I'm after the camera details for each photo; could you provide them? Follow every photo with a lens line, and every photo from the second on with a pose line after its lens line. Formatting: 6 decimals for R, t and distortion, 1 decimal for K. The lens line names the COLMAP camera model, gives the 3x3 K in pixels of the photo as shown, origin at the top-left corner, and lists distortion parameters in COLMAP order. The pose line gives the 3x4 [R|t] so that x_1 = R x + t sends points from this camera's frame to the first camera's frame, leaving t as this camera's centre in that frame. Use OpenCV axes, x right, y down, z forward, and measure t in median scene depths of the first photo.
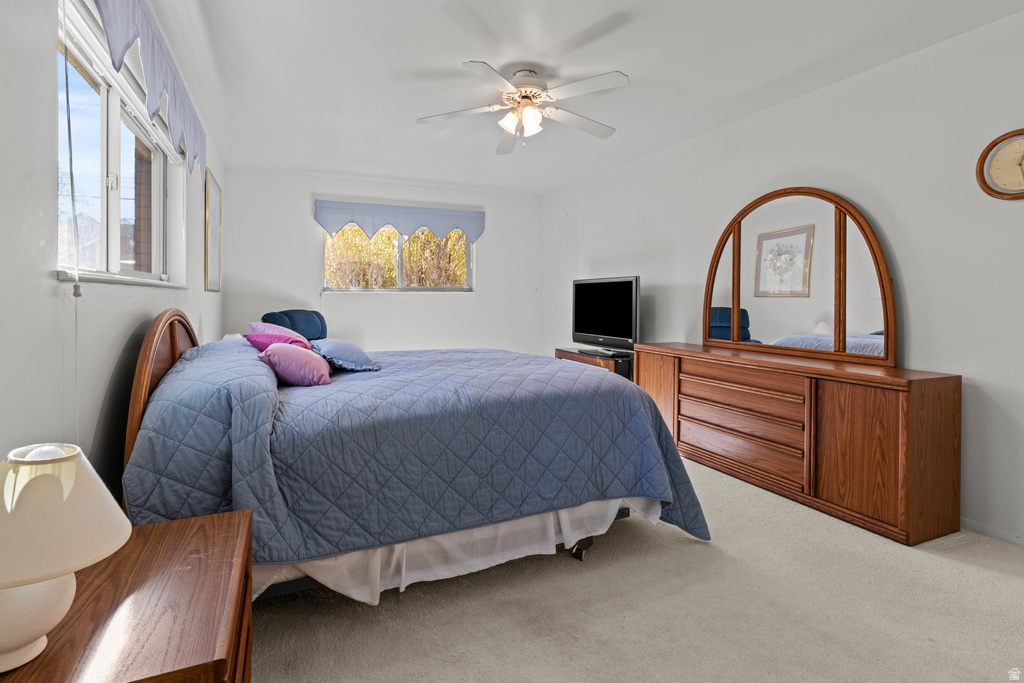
lens RADIAL K [[466.5, 0, 512.0], [0, 466.5, 297.7], [0, 0, 1]] dist [0.003066, 0.000040]
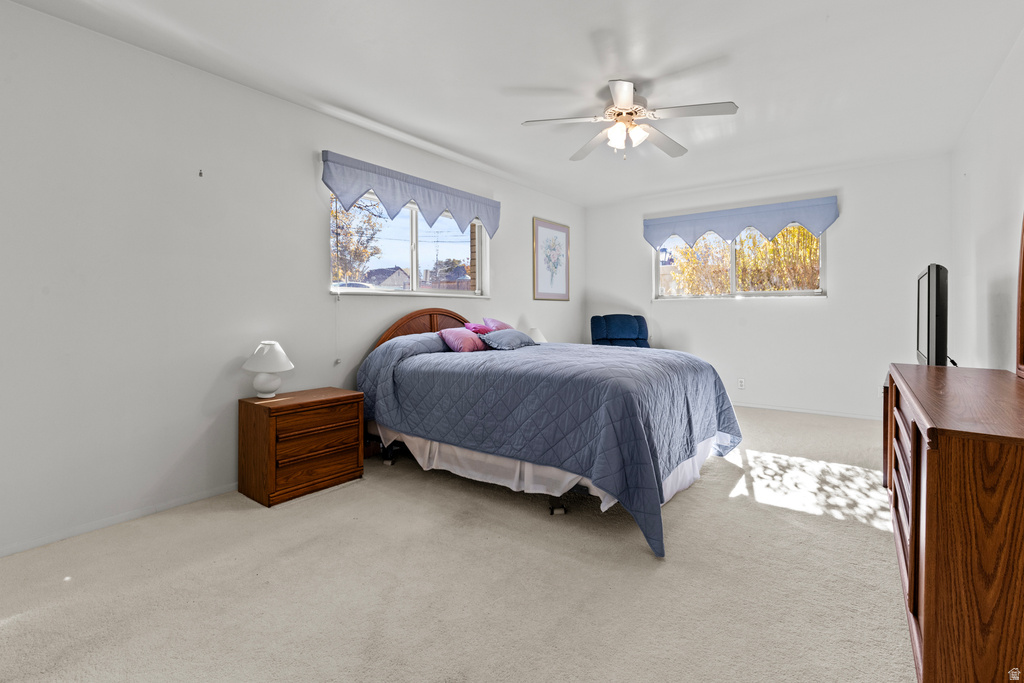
lens RADIAL K [[465.9, 0, 491.7], [0, 465.9, 311.7], [0, 0, 1]] dist [-0.000947, -0.000114]
pose [[0.490011, 0.000023, -0.871716, 1.226550], [0.004920, 0.999984, 0.002792, 0.037583], [0.871702, -0.005657, 0.490003, 0.305119]]
